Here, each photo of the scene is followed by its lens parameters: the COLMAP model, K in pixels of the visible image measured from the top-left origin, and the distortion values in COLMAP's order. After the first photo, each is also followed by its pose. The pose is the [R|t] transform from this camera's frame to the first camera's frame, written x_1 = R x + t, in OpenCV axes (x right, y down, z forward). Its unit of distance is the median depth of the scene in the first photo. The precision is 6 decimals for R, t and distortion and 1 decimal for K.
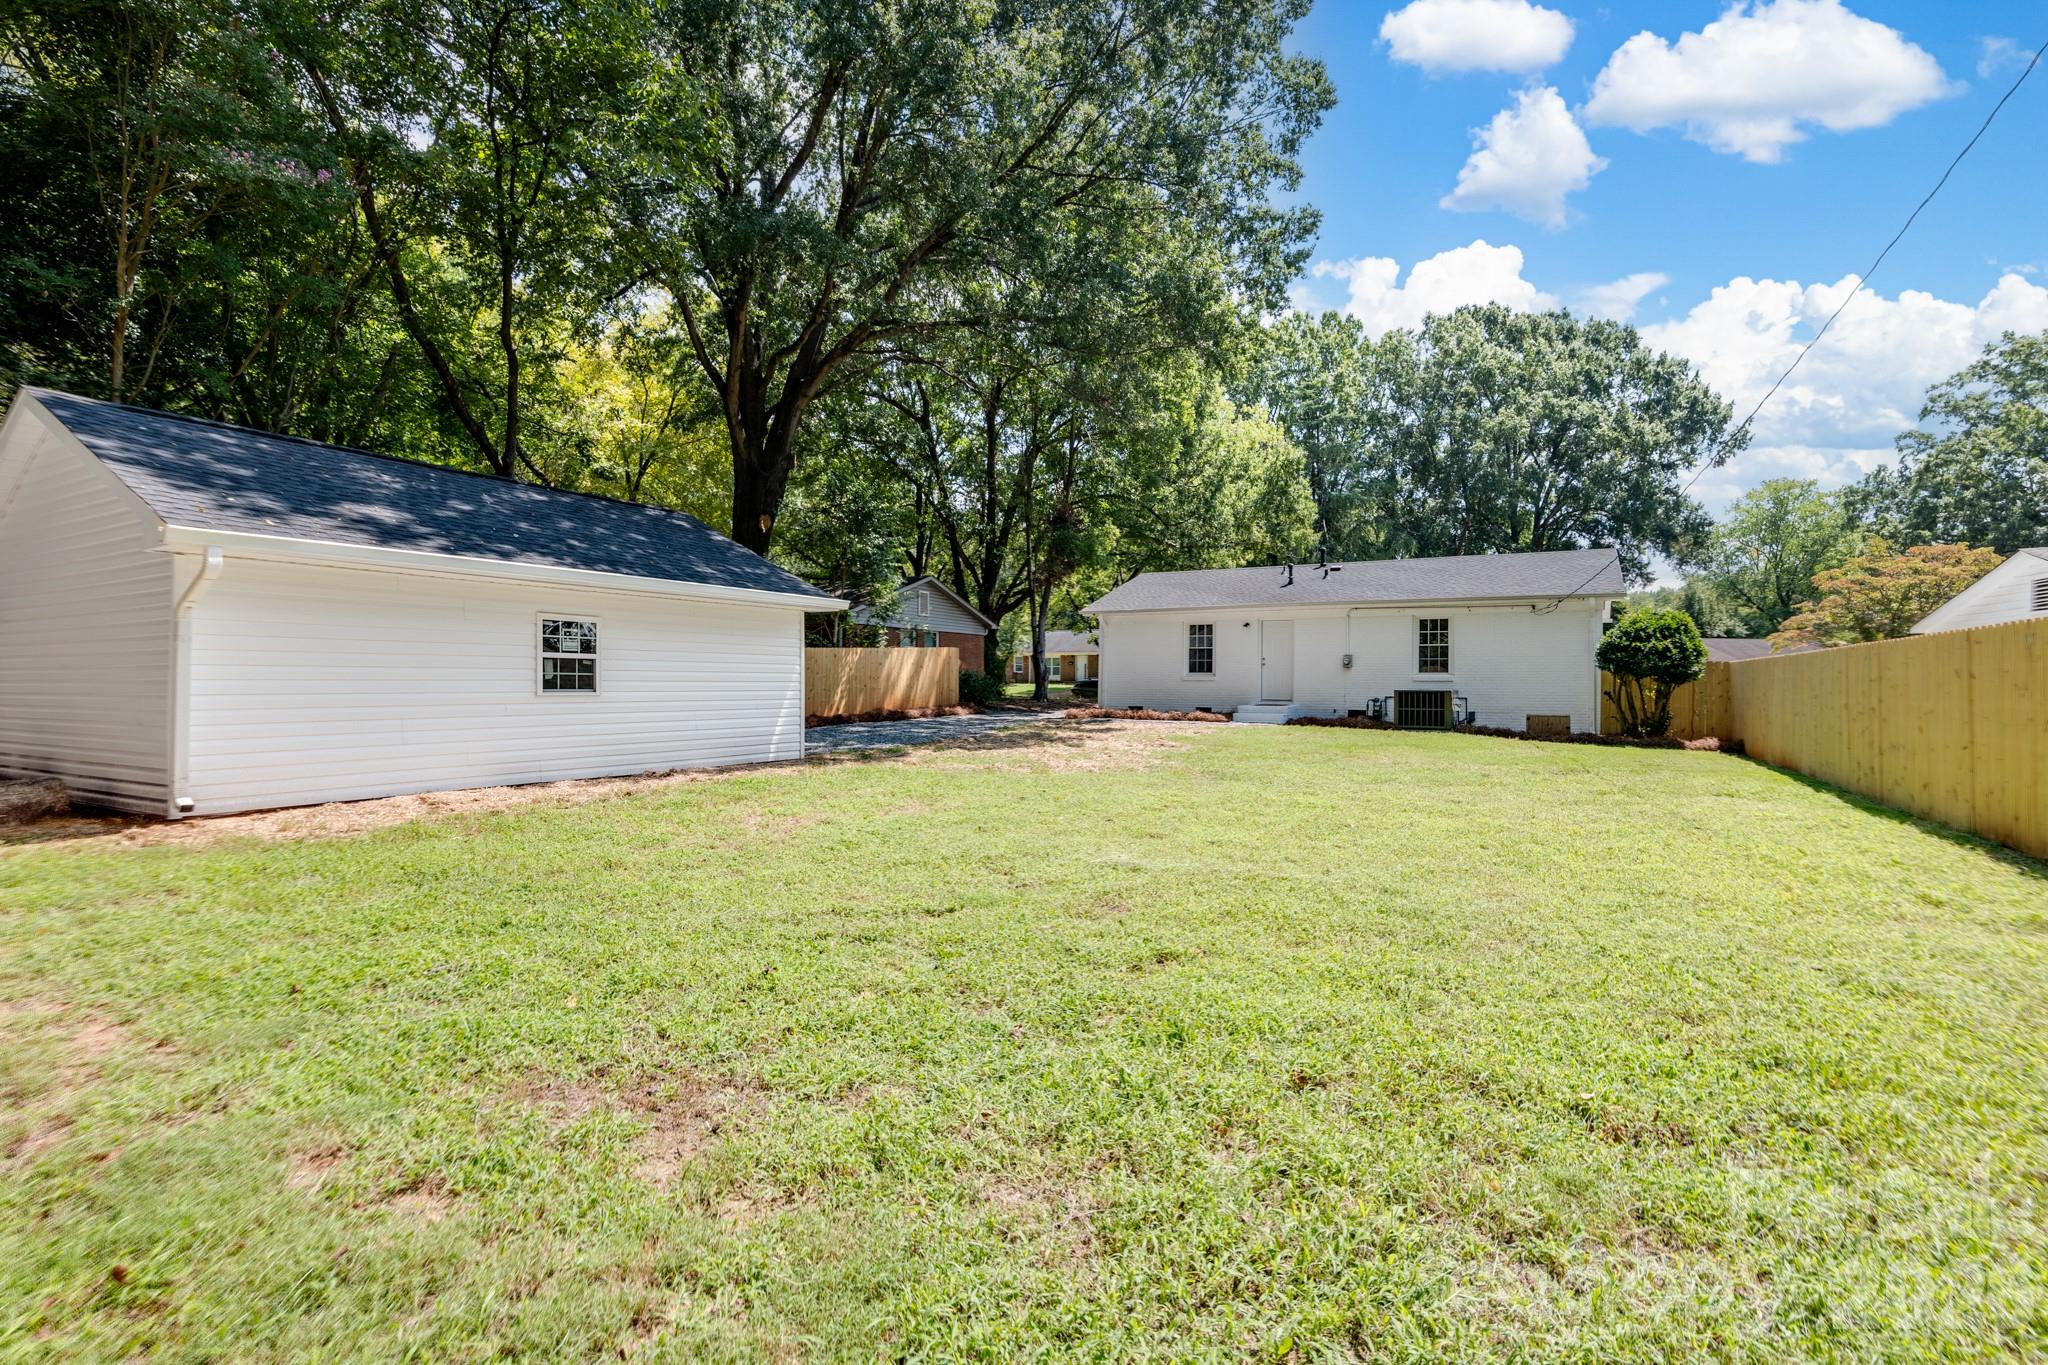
lens RADIAL K [[967.3, 0, 1024.0], [0, 967.3, 682.5], [0, 0, 1]] dist [-0.001294, -0.000350]
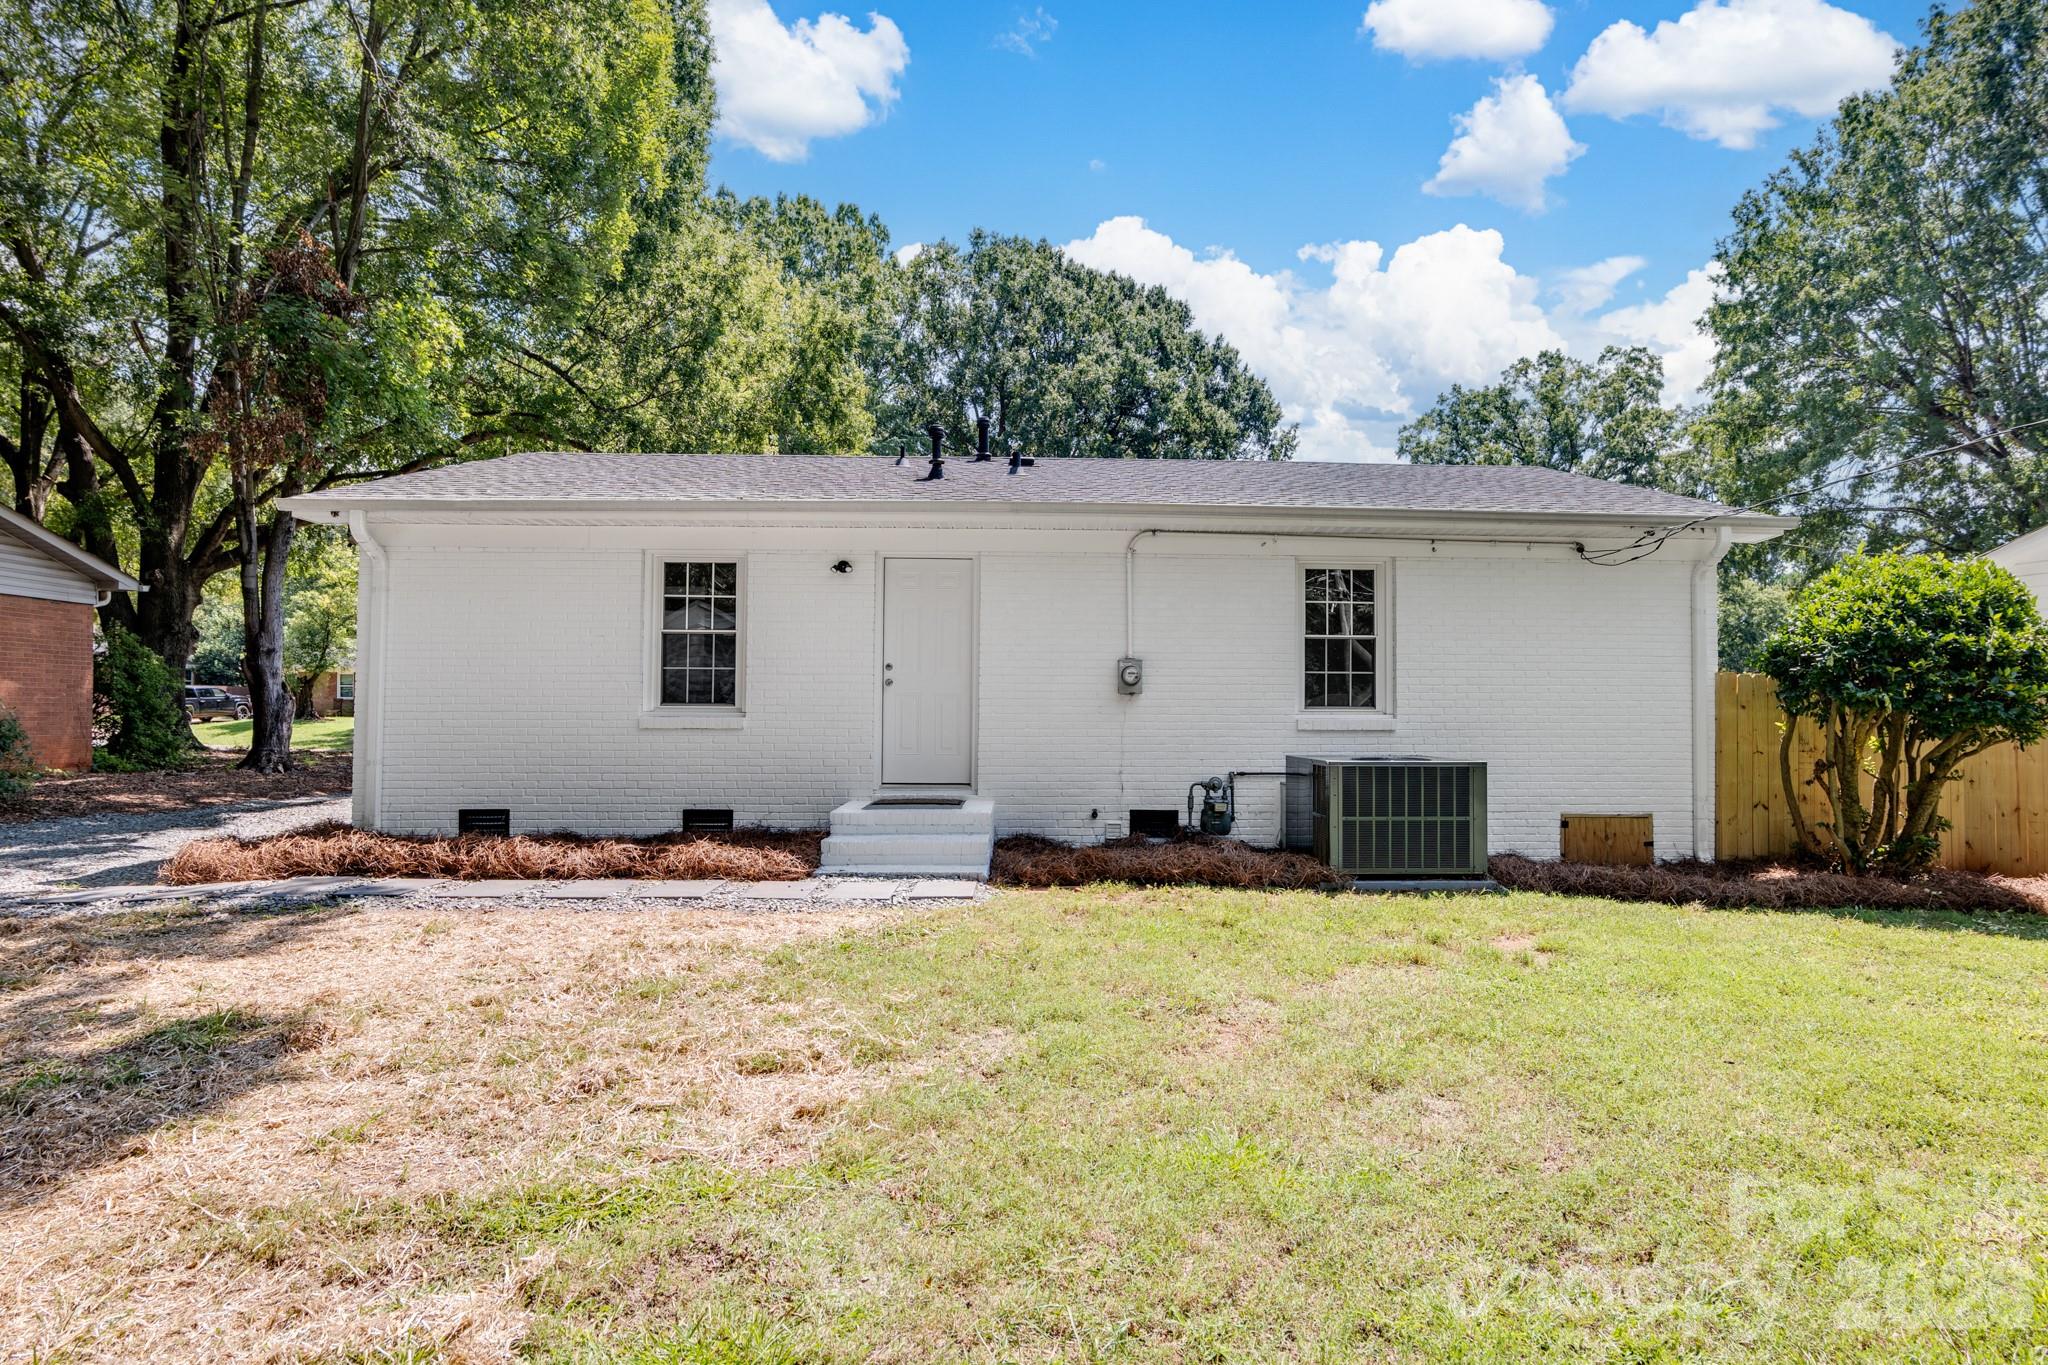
lens RADIAL K [[967.3, 0, 1024.0], [0, 967.3, 682.5], [0, 0, 1]] dist [-0.001294, -0.000350]
pose [[0.847897, 0.014860, 0.529952, 0.102256], [0.000820, 0.999569, -0.029341, -0.008343], [-0.530160, 0.025313, 0.847520, 0.663238]]
